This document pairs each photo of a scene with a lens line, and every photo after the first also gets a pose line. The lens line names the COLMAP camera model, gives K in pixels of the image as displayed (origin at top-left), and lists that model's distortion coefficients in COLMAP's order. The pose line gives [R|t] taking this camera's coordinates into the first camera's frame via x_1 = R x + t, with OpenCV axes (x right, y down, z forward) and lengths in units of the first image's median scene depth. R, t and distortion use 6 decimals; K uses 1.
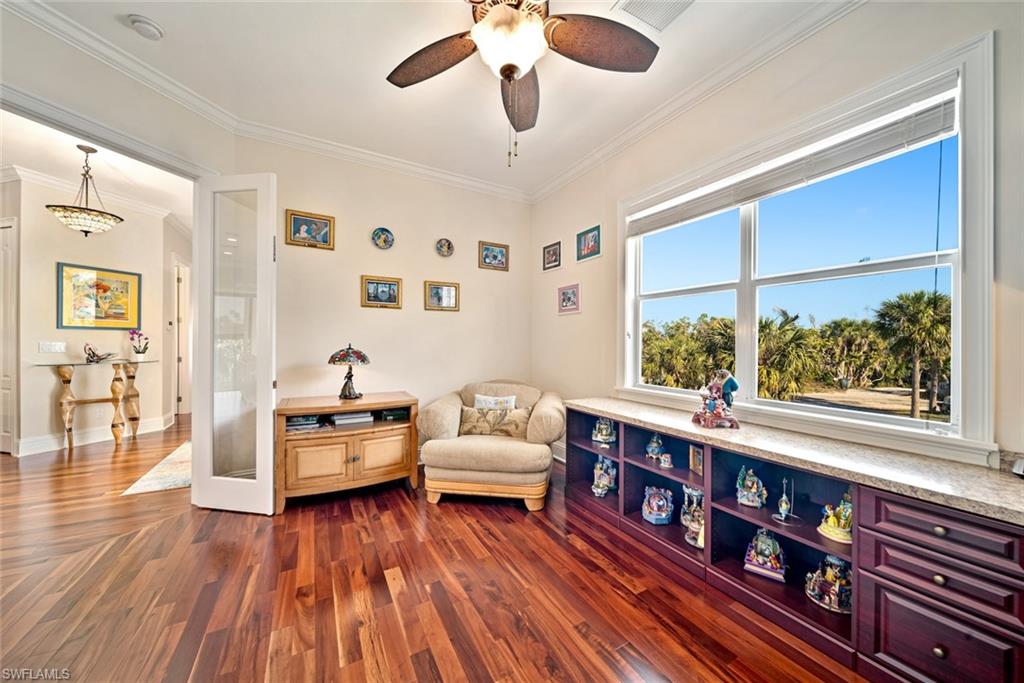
lens RADIAL K [[362.7, 0, 512.0], [0, 362.7, 341.5], [0, 0, 1]] dist [-0.001398, -0.000081]
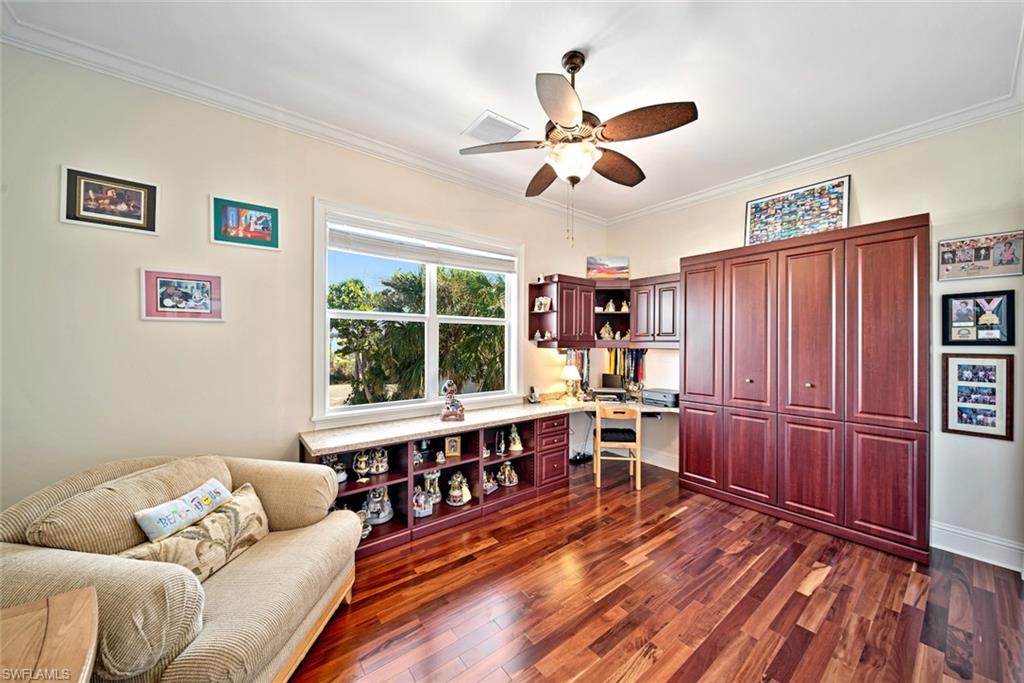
lens RADIAL K [[362.7, 0, 512.0], [0, 362.7, 341.5], [0, 0, 1]] dist [-0.001398, -0.000081]
pose [[-0.161980, -0.005899, 0.986776, -0.614156], [-0.008859, 0.999951, 0.004523, -0.059648], [-0.986754, -0.008009, -0.162024, 0.679794]]
